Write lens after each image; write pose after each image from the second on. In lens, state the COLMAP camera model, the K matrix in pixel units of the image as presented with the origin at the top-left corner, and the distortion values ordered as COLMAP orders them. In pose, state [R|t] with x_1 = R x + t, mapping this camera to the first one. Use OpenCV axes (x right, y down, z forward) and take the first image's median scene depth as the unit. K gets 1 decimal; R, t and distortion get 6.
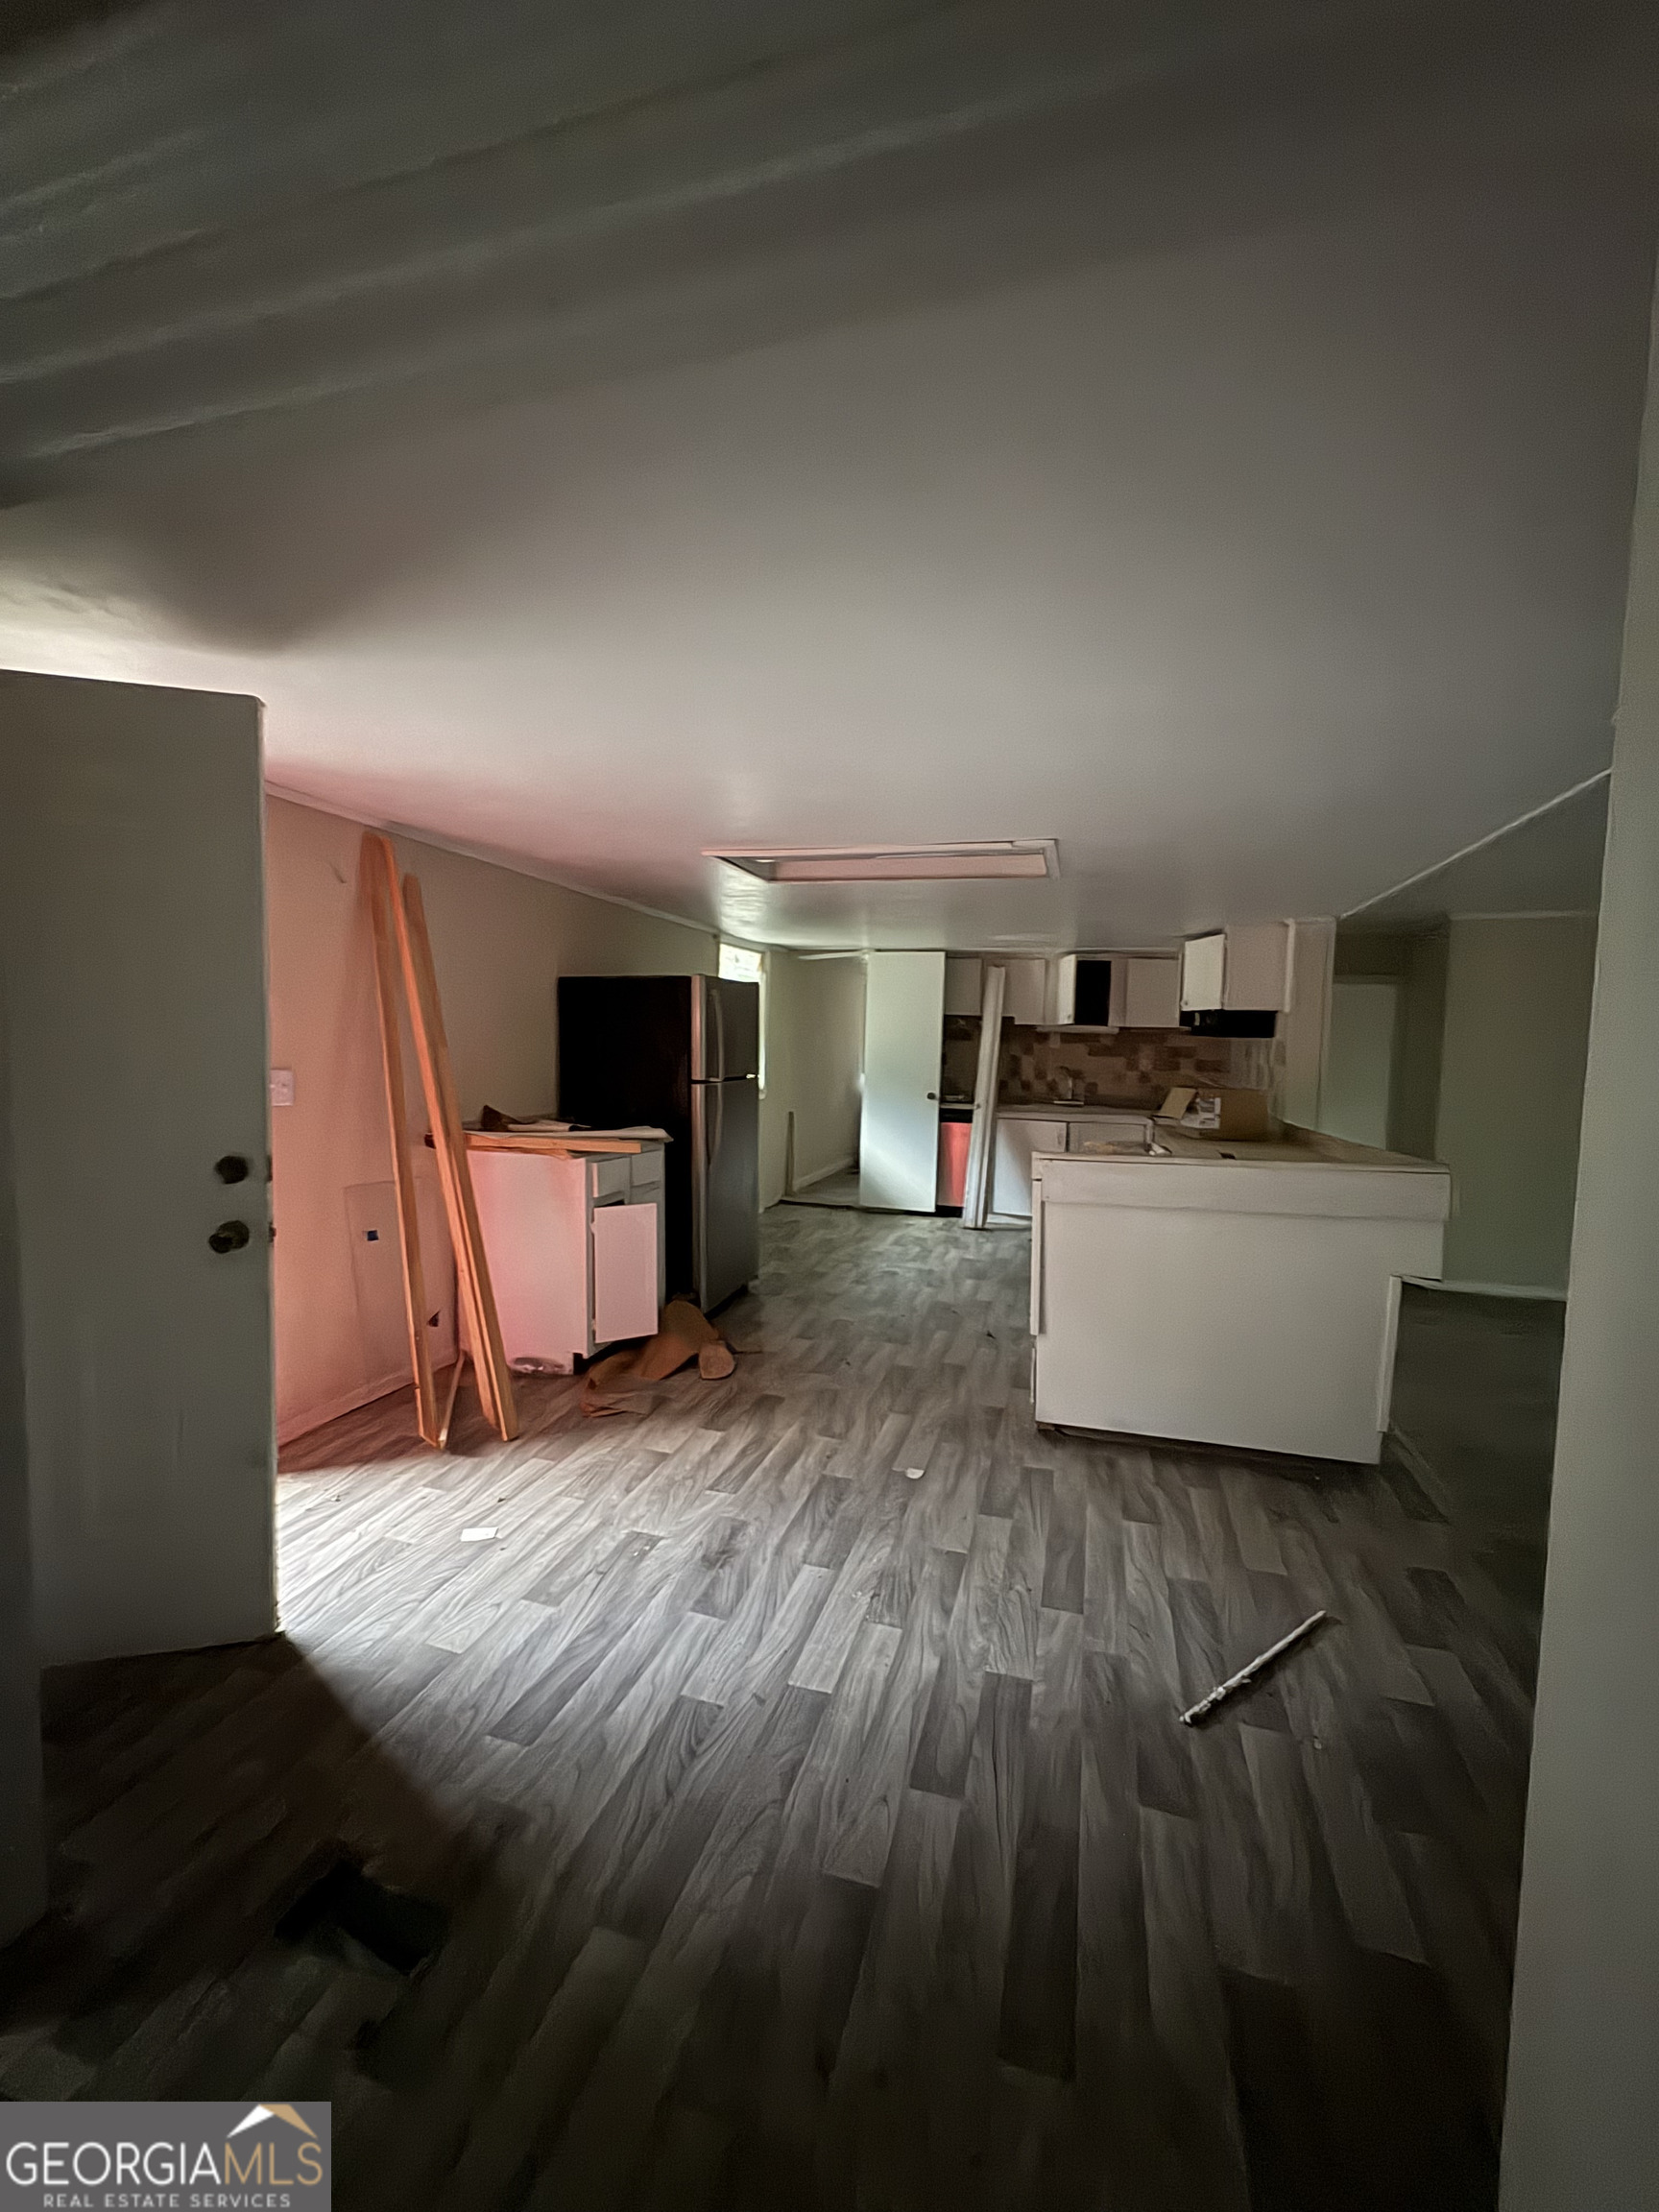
lens RADIAL K [[880.7, 0, 831.5], [0, 880.7, 1104.0], [0, 0, 1]] dist [0.000151, -0.000208]
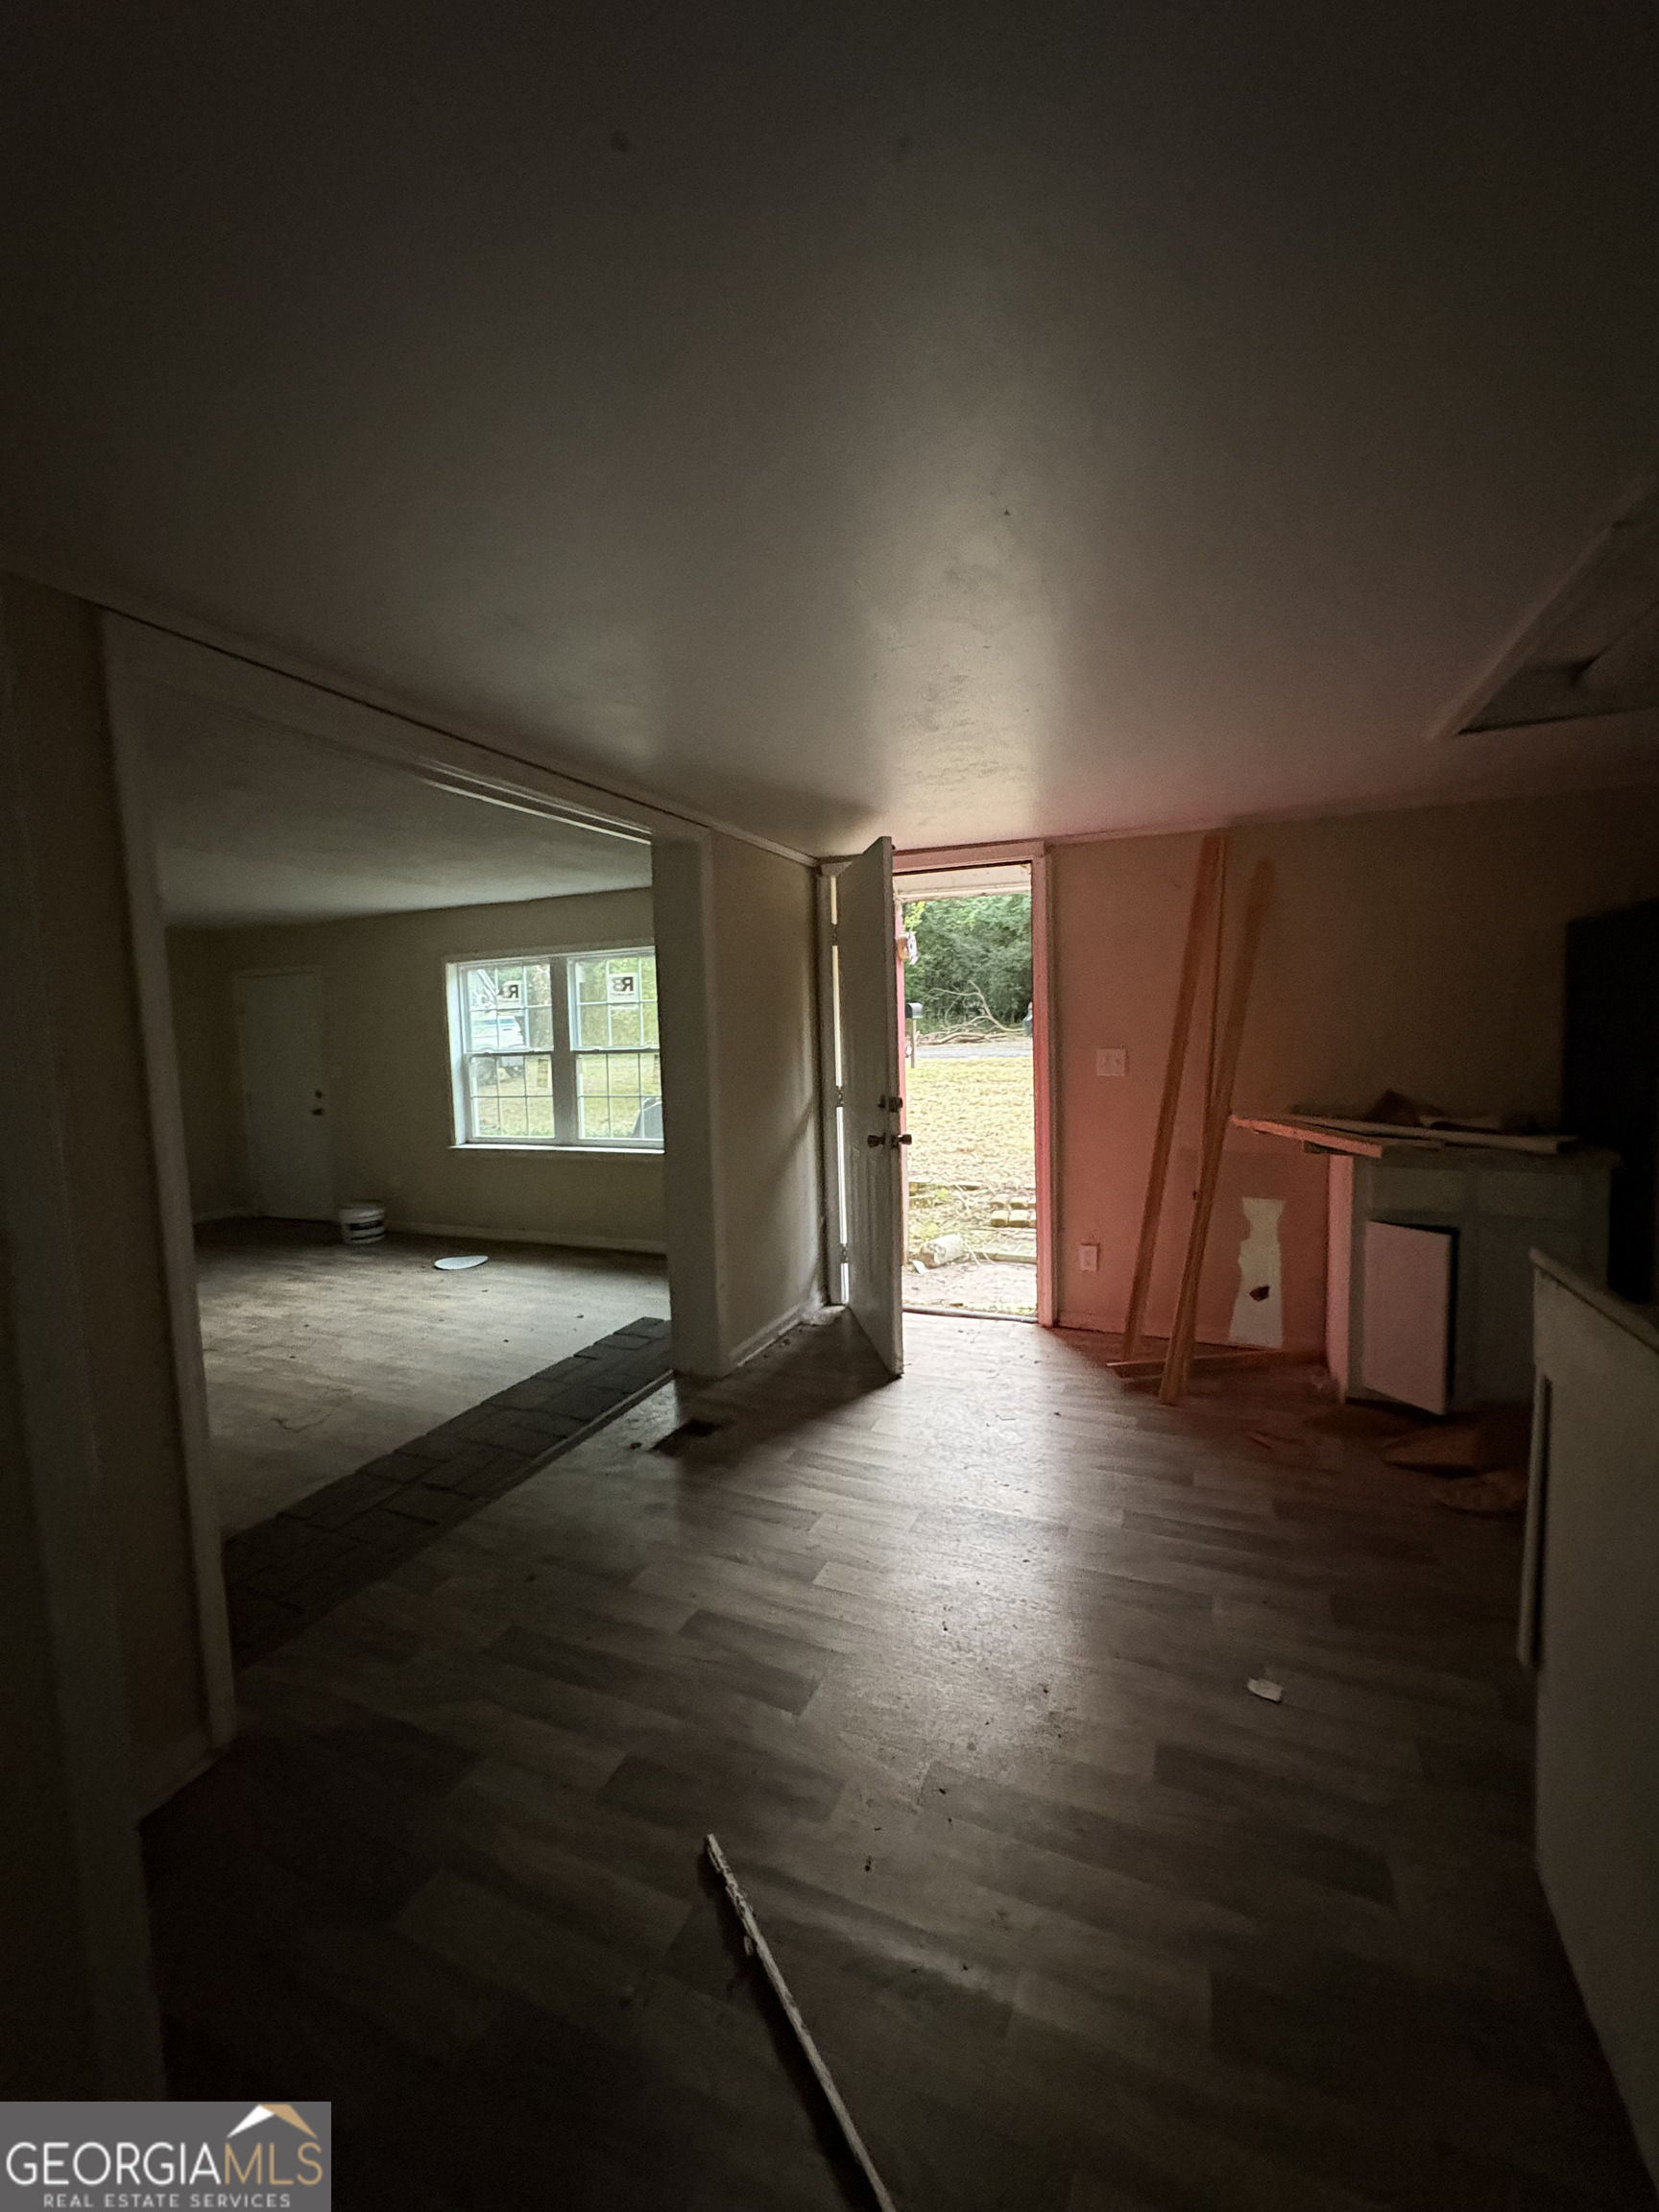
lens RADIAL K [[880.7, 0, 831.5], [0, 880.7, 1104.0], [0, 0, 1]] dist [0.000151, -0.000208]
pose [[-0.118635, 0.068849, -0.990548, 0.724534], [-0.037822, 0.996556, 0.073797, -0.038087], [0.992217, 0.046219, -0.115623, 0.731135]]
